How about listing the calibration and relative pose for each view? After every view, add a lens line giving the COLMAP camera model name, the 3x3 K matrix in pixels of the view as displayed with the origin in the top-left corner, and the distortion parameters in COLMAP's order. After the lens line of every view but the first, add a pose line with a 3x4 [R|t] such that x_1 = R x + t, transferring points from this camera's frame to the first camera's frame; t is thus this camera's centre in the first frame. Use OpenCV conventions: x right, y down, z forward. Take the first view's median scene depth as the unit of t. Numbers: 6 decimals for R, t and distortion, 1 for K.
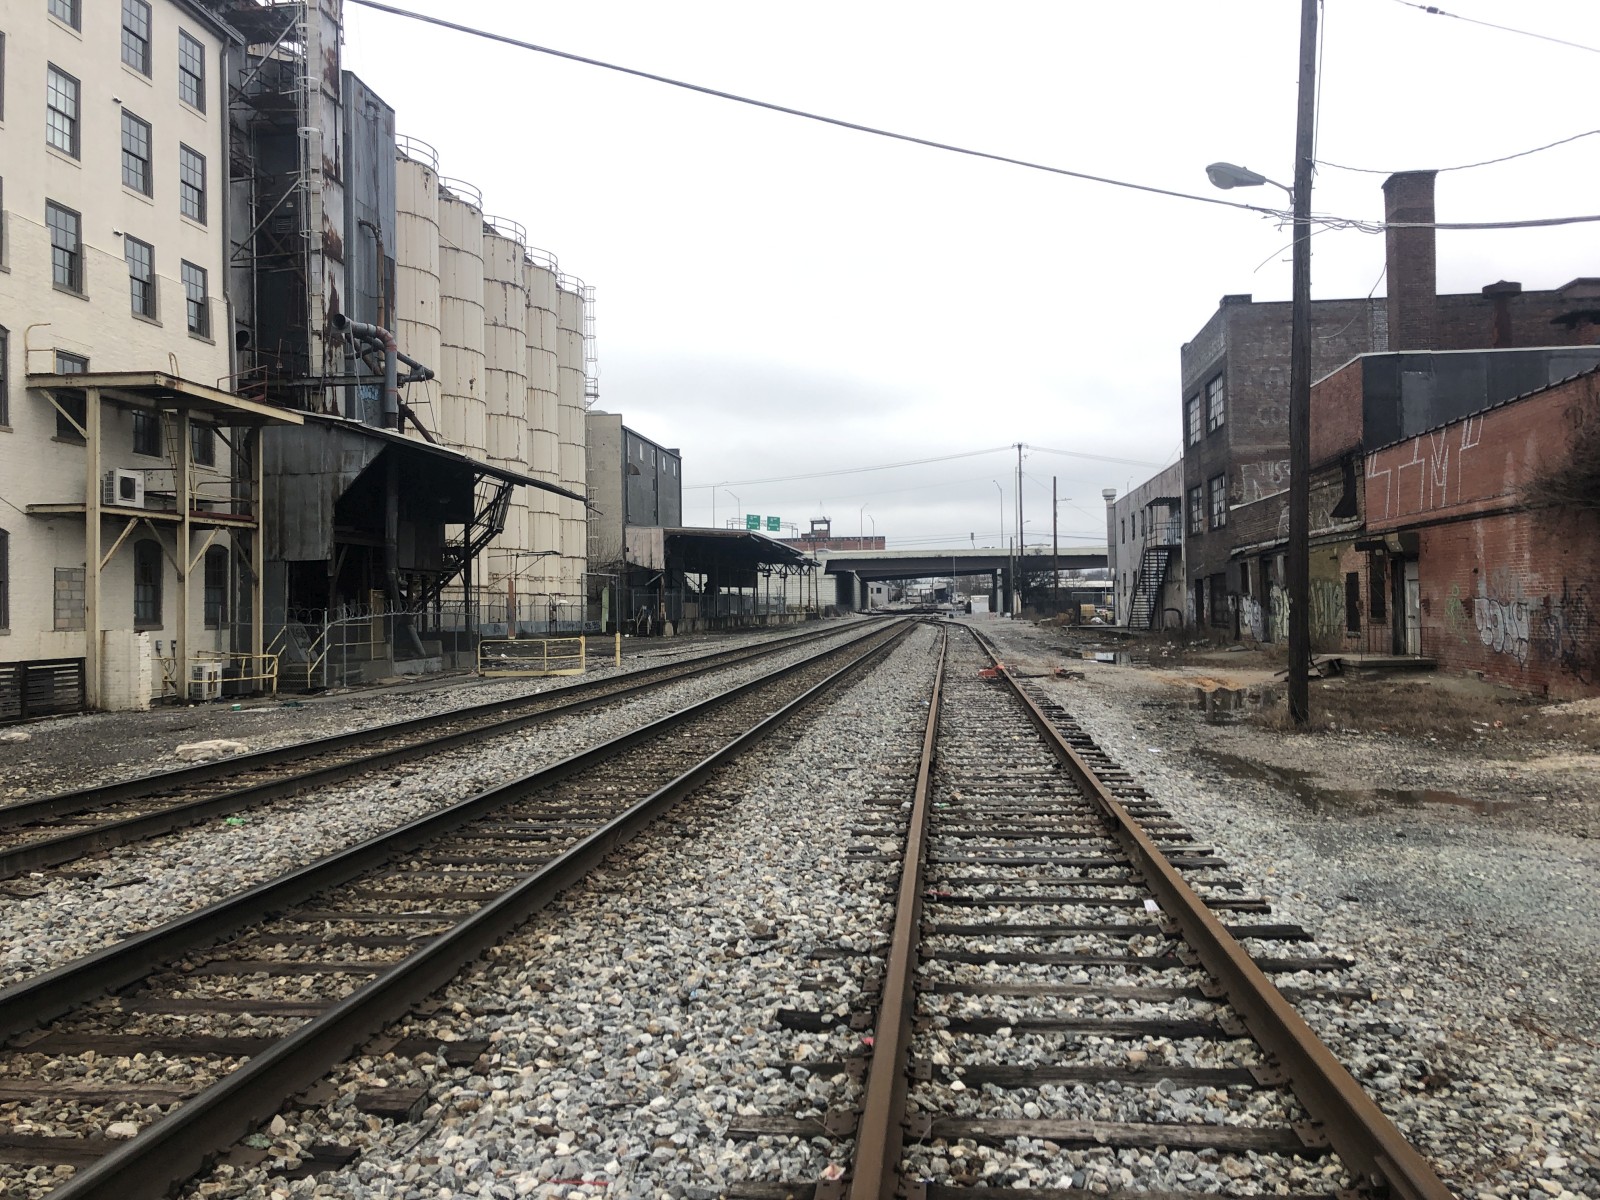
lens RADIAL K [[1302.9, 0, 780.3], [0, 1302.9, 588.1], [0, 0, 1]] dist [0.015437, 0.003076]
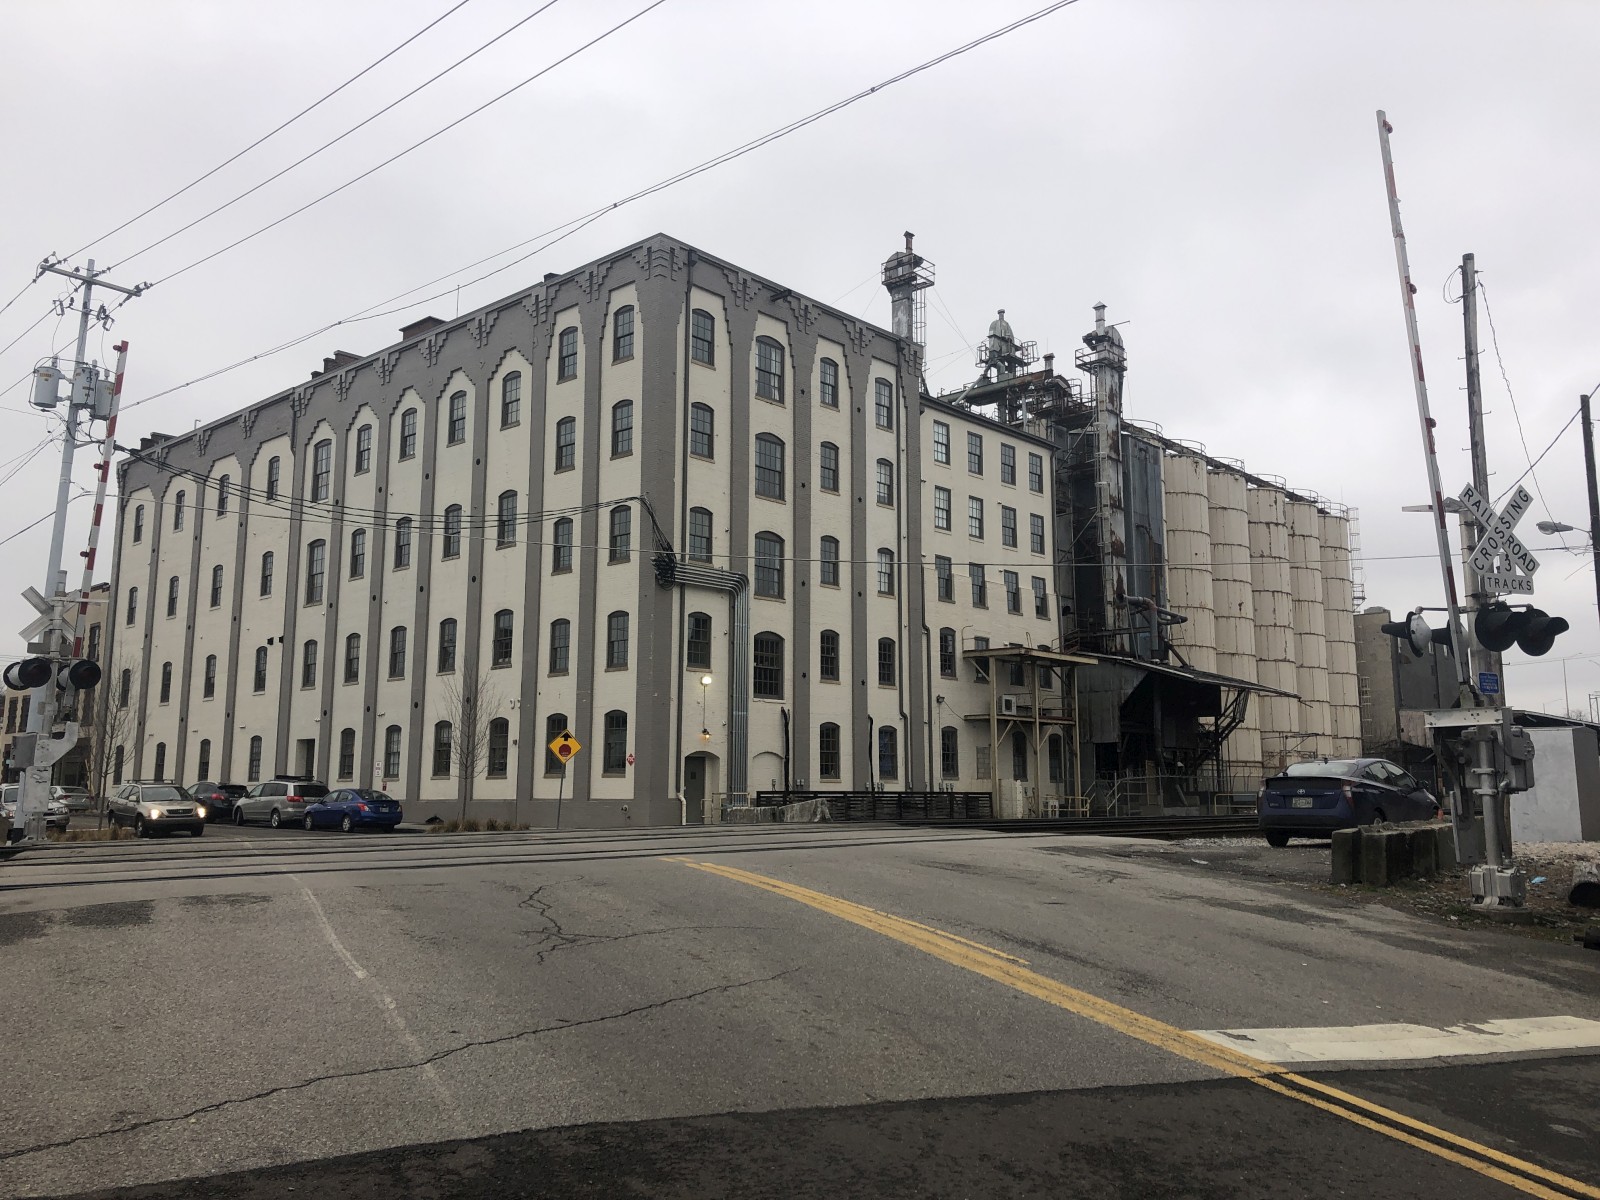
lens RADIAL K [[1302.9, 0, 767.5], [0, 1302.9, 586.0], [0, 0, 1]] dist [0.015437, 0.003076]
pose [[0.802199, -0.081129, -0.591519, 0.313722], [-0.002082, 0.990339, -0.138653, 0.014197], [0.597053, 0.112459, 0.794280, -0.648537]]
